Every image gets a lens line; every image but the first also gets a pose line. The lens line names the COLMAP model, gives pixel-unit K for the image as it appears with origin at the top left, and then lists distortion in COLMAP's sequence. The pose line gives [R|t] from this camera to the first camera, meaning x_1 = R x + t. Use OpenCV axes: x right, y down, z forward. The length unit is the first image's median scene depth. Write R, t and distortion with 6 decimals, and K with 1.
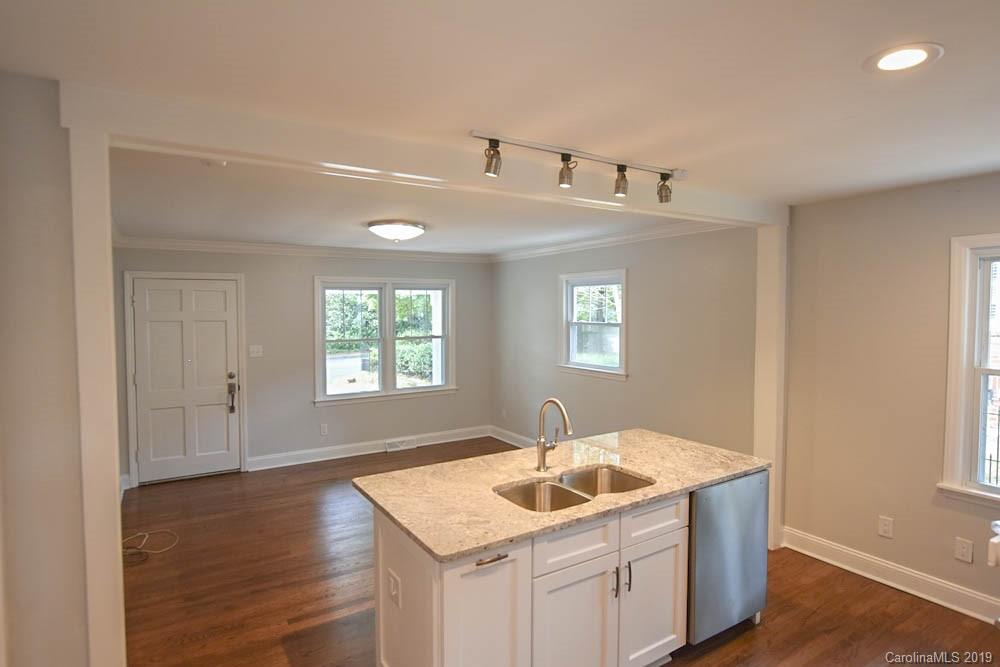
lens RADIAL K [[542.3, 0, 502.5], [0, 542.3, 334.0], [0, 0, 1]] dist [-0.024721, 0.002628]
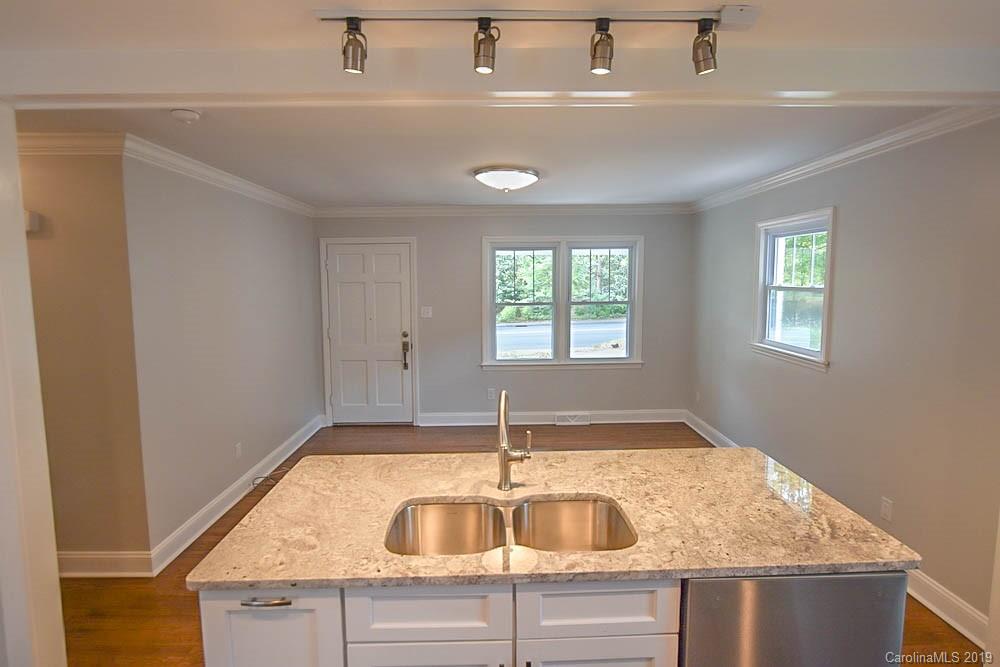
lens RADIAL K [[542.3, 0, 501.3], [0, 542.3, 332.6], [0, 0, 1]] dist [-0.024721, 0.002628]
pose [[0.856322, 0.050485, -0.513969, 0.223605], [-0.018780, 0.997596, 0.066700, -0.000897], [0.516101, -0.047465, 0.855211, 0.204903]]
